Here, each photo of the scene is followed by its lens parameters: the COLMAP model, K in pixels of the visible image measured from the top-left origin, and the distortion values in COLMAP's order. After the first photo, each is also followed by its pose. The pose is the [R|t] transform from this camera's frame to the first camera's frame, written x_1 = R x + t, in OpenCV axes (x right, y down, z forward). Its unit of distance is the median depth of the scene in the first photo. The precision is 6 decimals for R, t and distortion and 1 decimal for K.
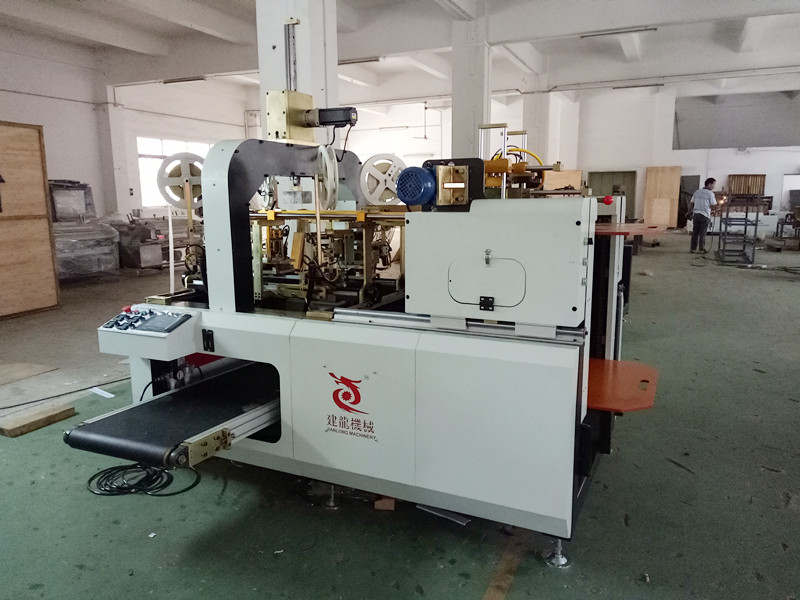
lens RADIAL K [[609.1, 0, 400.0], [0, 609.1, 300.0], [0, 0, 1]] dist [0.034182, -0.034827]
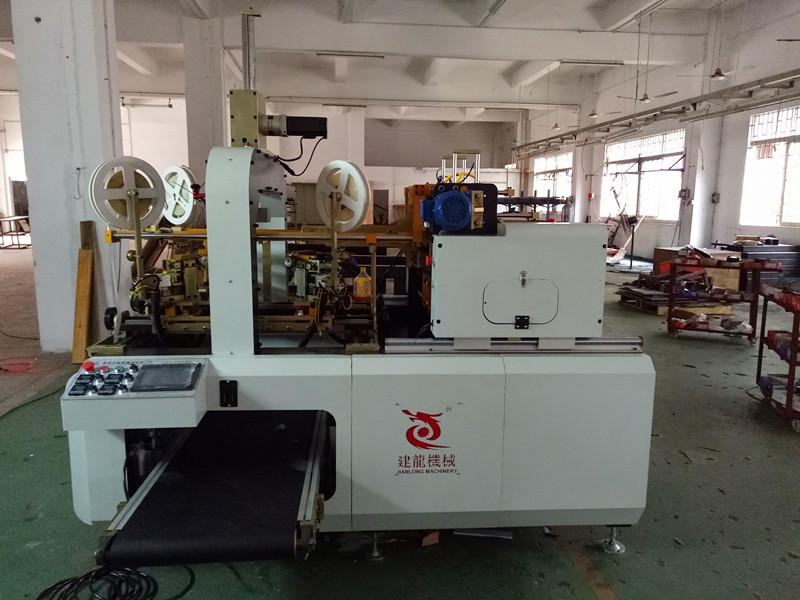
lens RADIAL K [[609.1, 0, 400.0], [0, 609.1, 300.0], [0, 0, 1]] dist [0.034182, -0.034827]
pose [[0.863591, -0.060392, 0.500563, -0.506751], [0.066090, 0.997793, 0.006361, -0.046825], [-0.499842, 0.027589, 0.865677, 0.179293]]
